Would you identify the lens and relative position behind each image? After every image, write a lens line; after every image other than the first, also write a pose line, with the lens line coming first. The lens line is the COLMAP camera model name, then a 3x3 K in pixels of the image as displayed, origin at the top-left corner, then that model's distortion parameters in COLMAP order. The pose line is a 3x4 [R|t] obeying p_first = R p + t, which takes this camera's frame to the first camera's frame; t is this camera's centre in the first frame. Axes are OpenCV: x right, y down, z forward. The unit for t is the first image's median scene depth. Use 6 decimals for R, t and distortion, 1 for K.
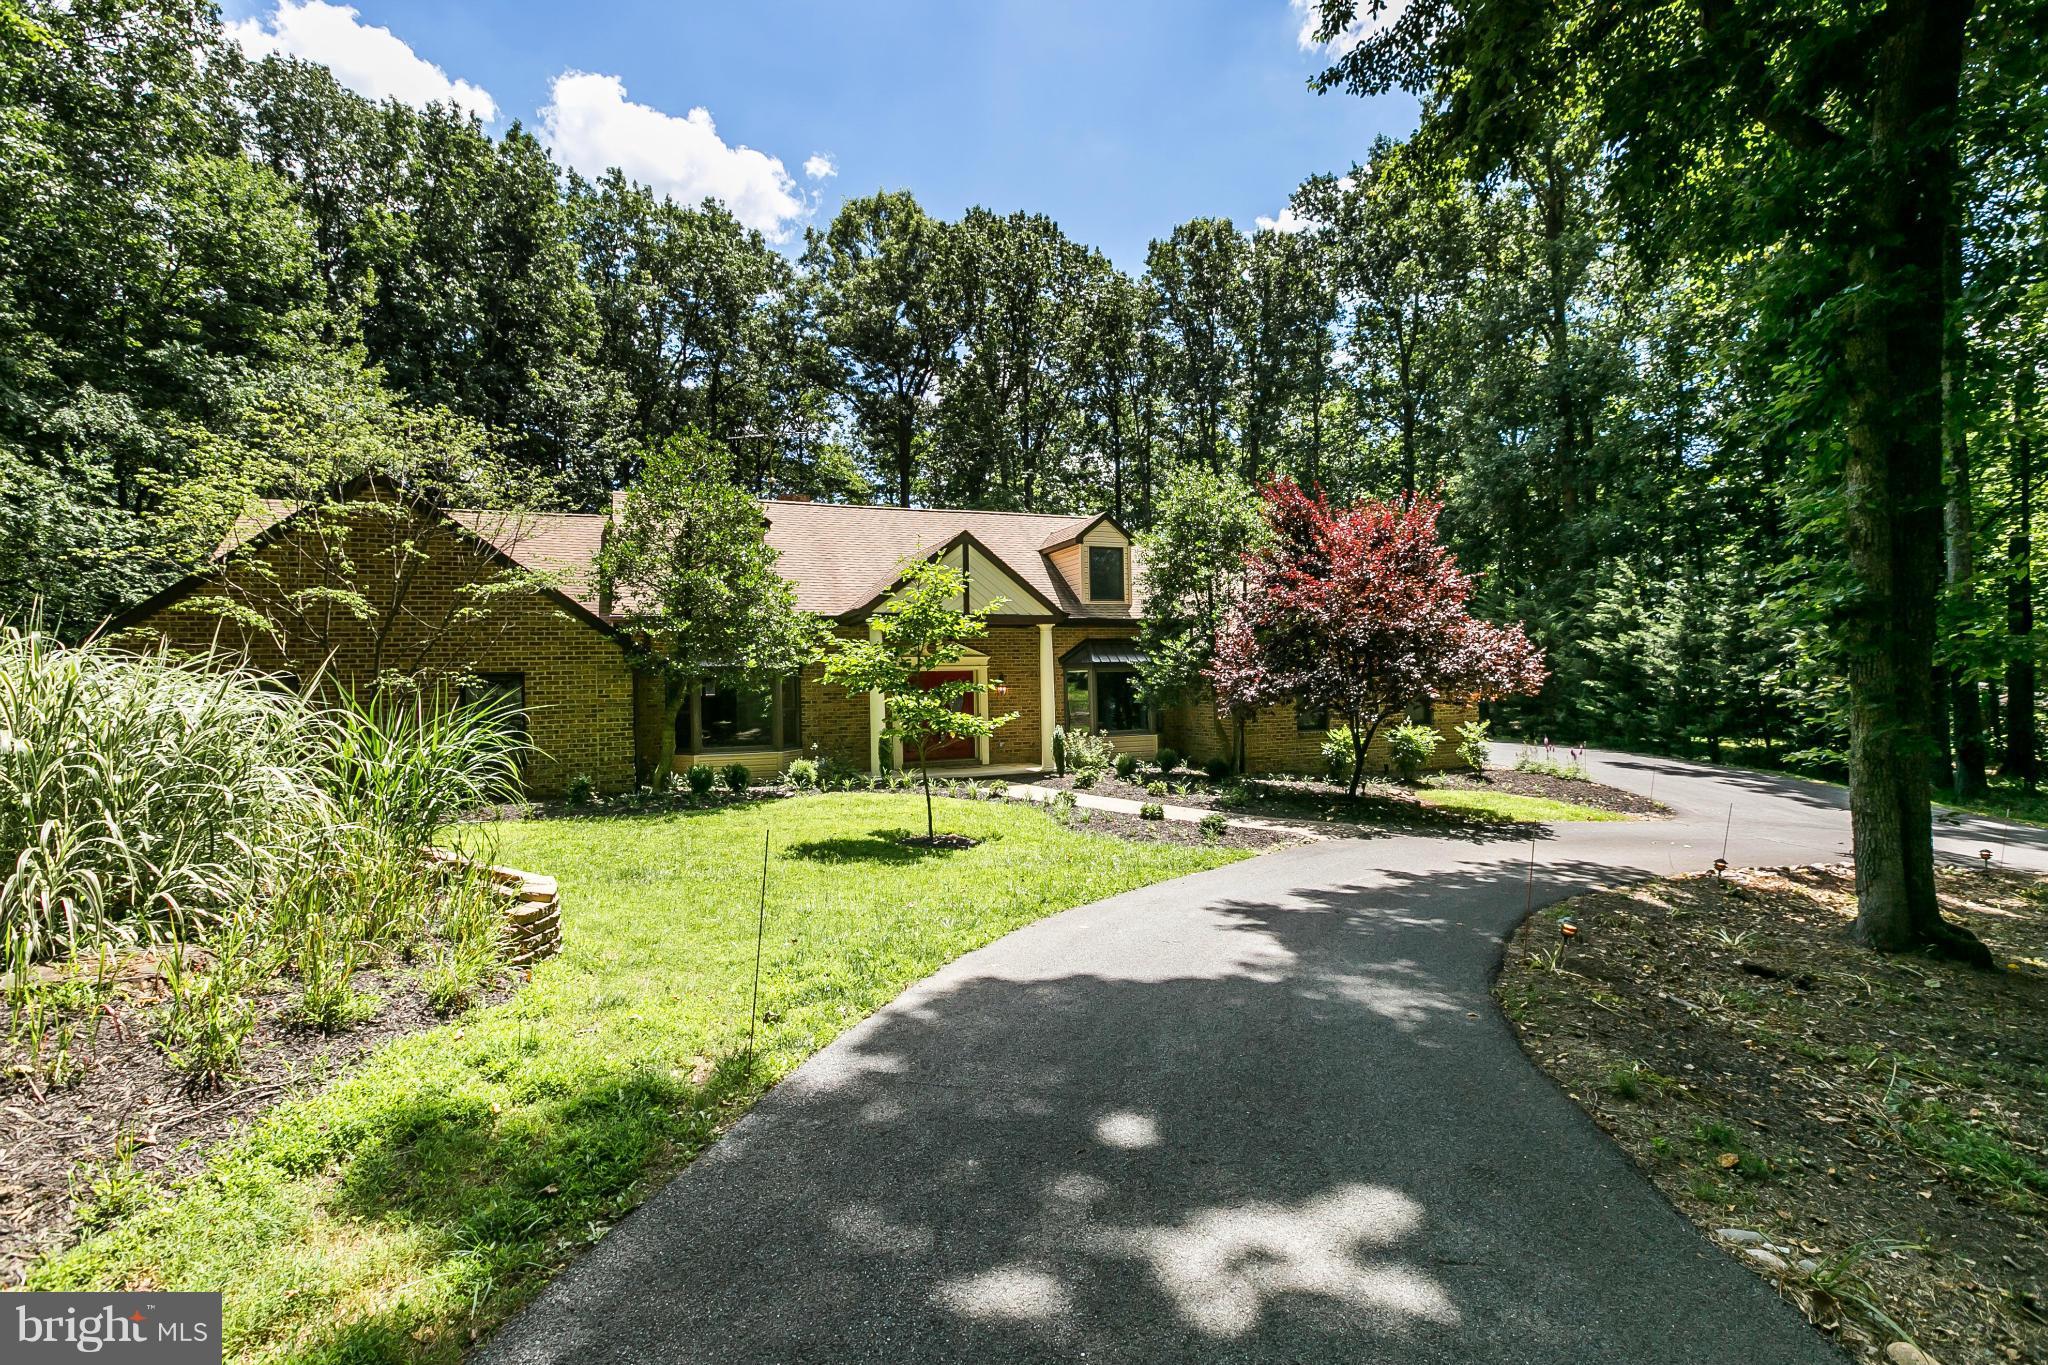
lens RADIAL K [[942.9, 0, 1021.4], [0, 942.9, 681.1], [0, 0, 1]] dist [-0.000640, -0.001493]
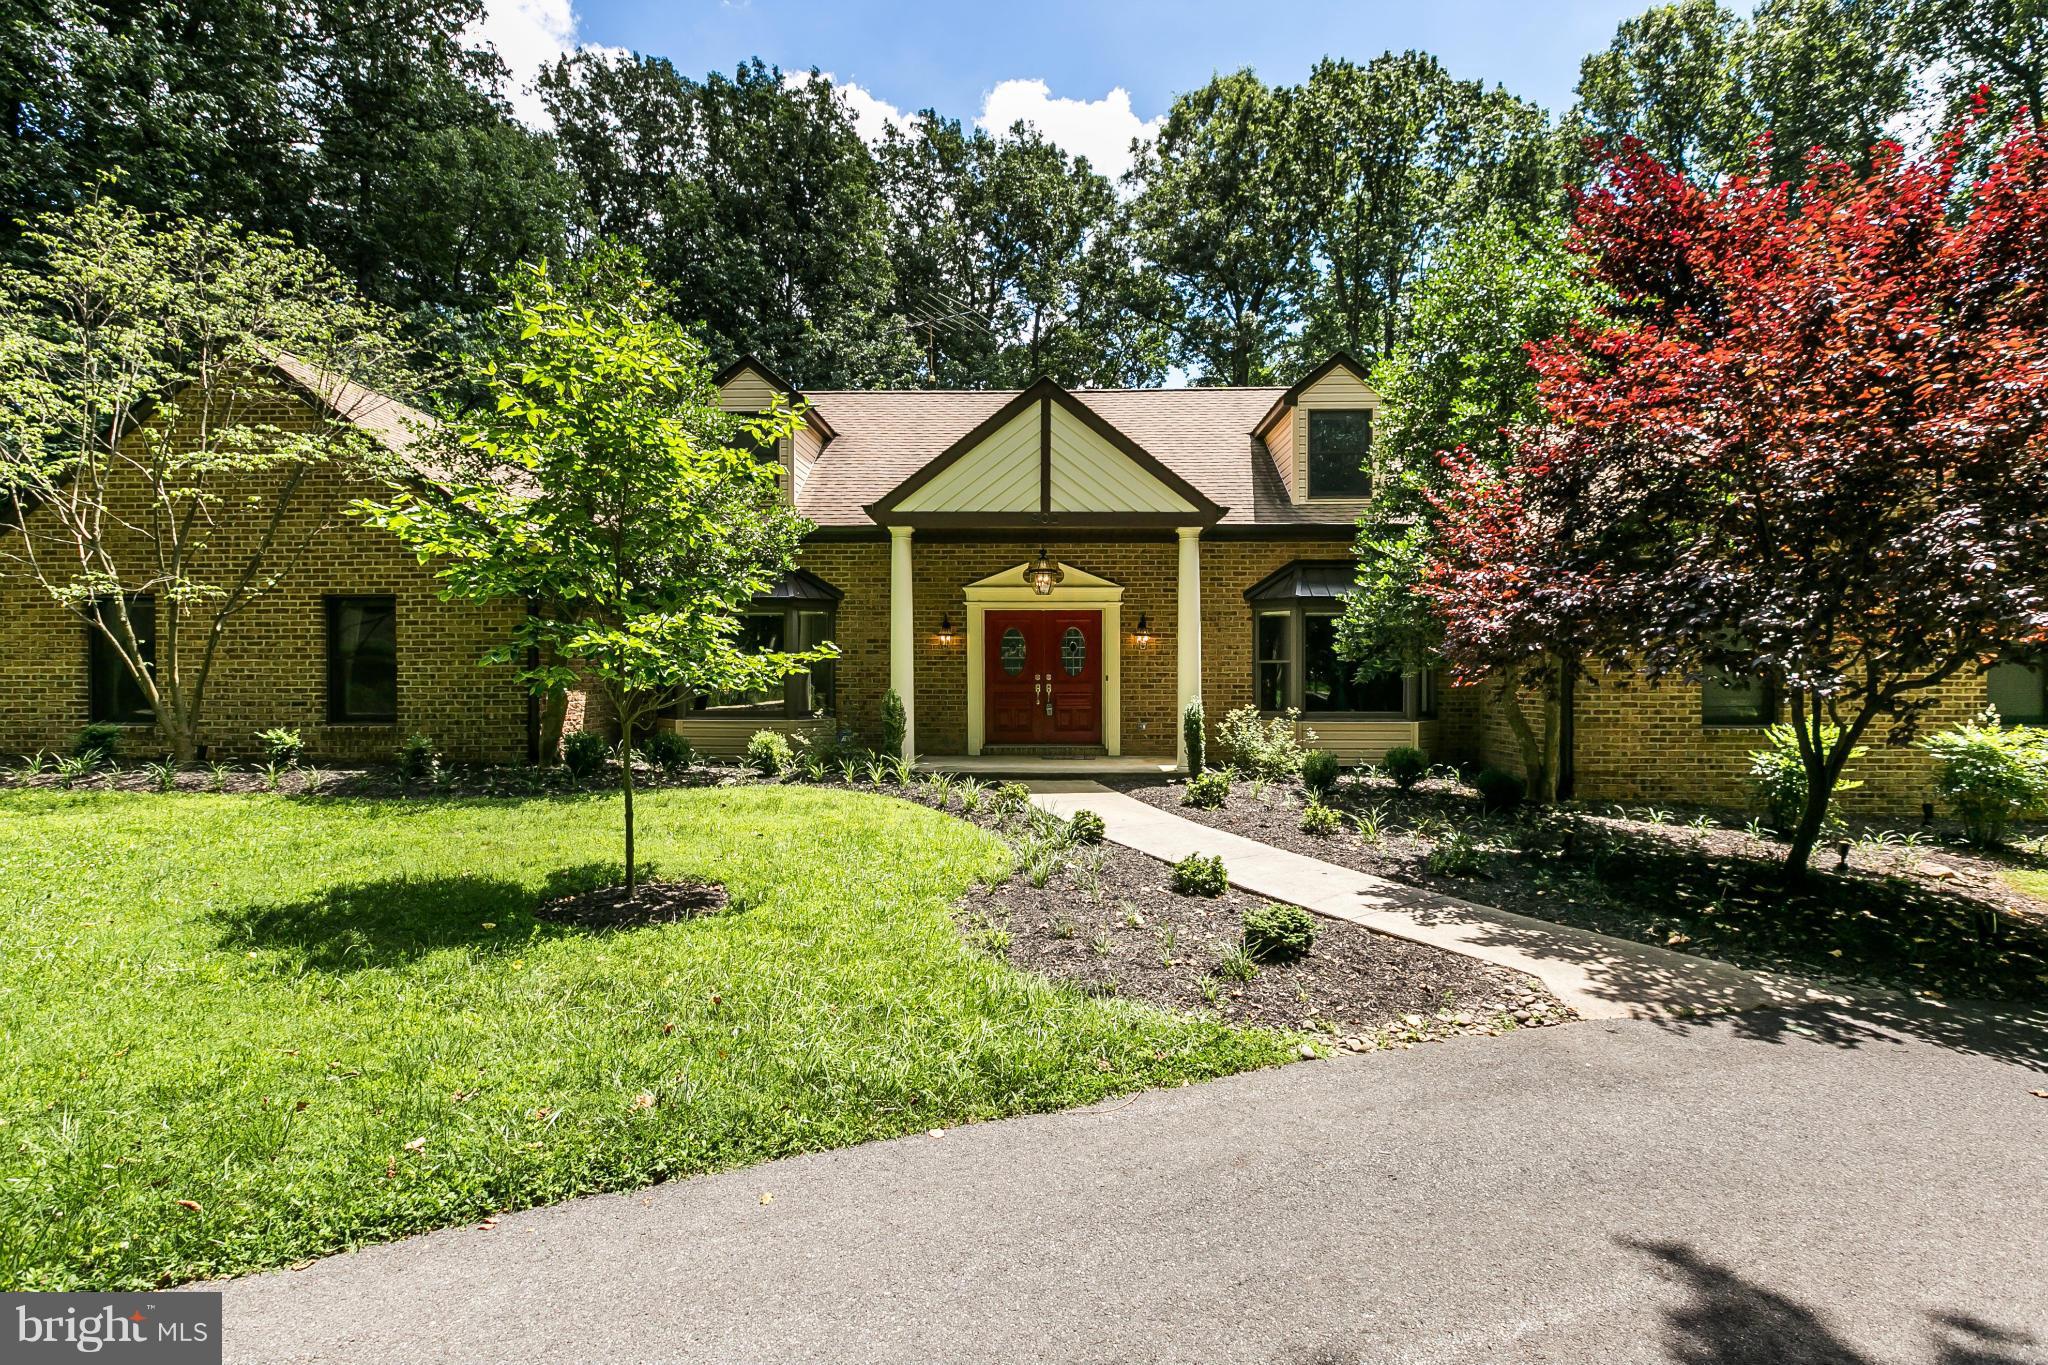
lens RADIAL K [[942.9, 0, 1027.5], [0, 942.9, 688.6], [0, 0, 1]] dist [-0.000640, -0.001493]
pose [[0.907312, 0.028236, -0.419508, 0.164783], [-0.017750, 0.999425, 0.028879, 0.023222], [0.420082, -0.018756, 0.907292, 0.360577]]
